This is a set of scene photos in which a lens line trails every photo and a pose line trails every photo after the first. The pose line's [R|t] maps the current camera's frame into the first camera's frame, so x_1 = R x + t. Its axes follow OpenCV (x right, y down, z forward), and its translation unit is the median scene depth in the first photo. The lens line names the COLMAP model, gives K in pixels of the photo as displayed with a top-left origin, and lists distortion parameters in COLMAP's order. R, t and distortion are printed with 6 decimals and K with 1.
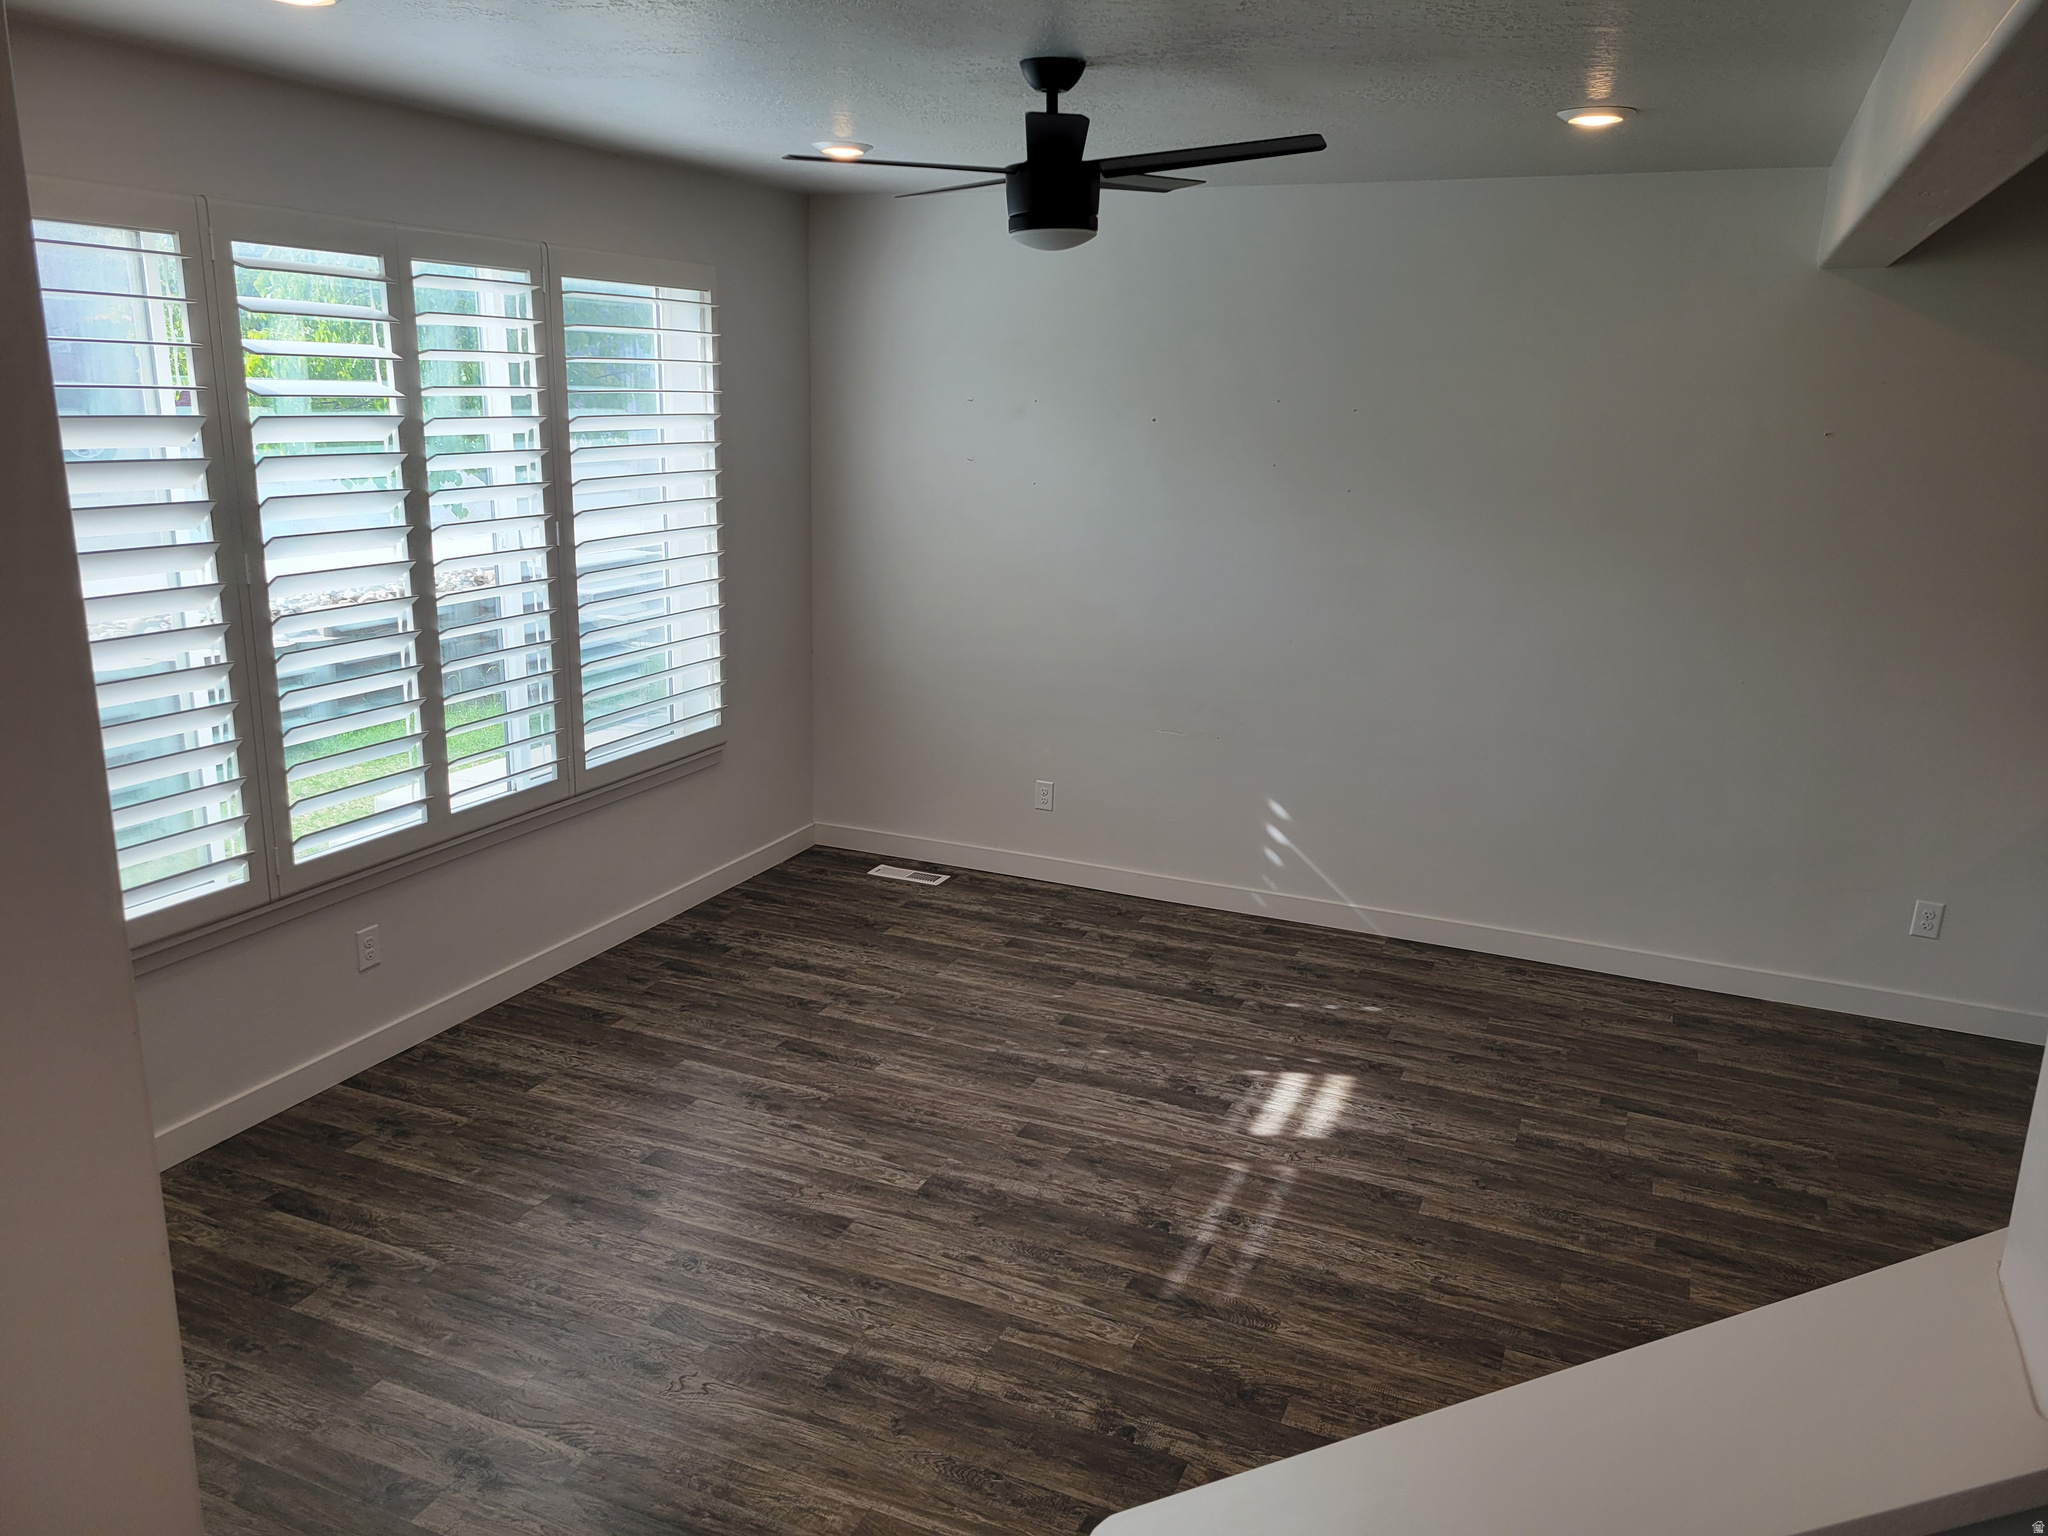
lens RADIAL K [[1533.0, 0, 1024.0], [0, 1533.0, 768.0], [0, 0, 1]] dist [0.074151, -0.062574]
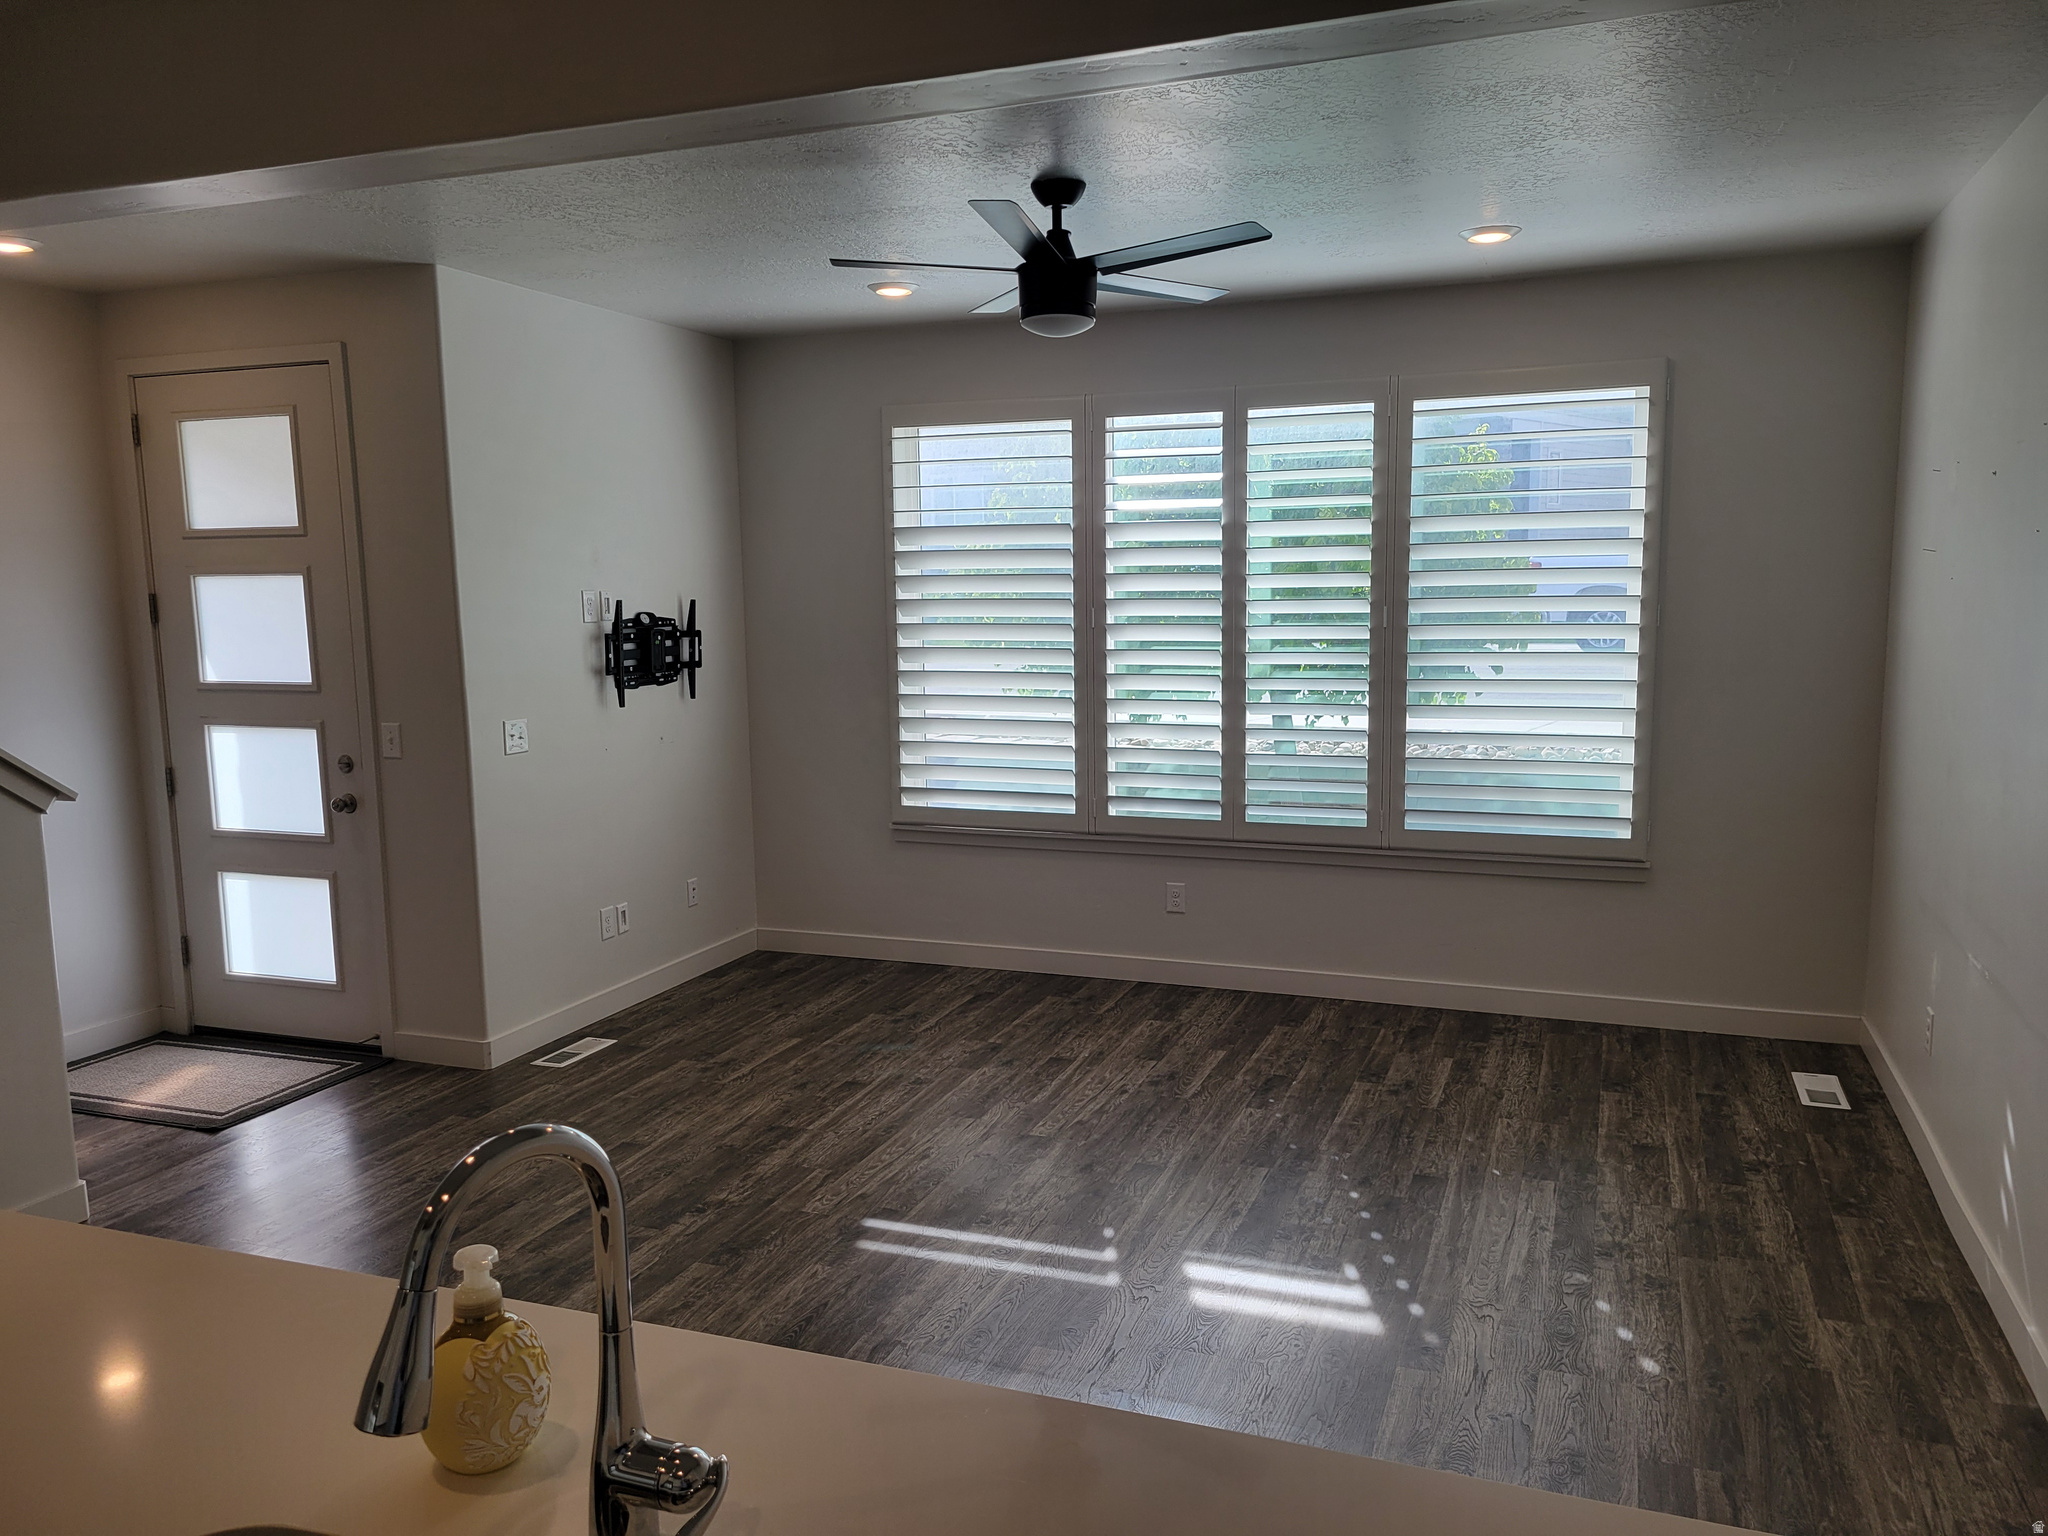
lens RADIAL K [[1533.0, 0, 1024.0], [0, 1533.0, 768.0], [0, 0, 1]] dist [0.074151, -0.062574]
pose [[0.047369, 0.100115, -0.993848, 0.874447], [-0.232542, 0.968732, 0.086501, -0.080098], [0.971432, 0.227014, 0.069169, 0.694928]]
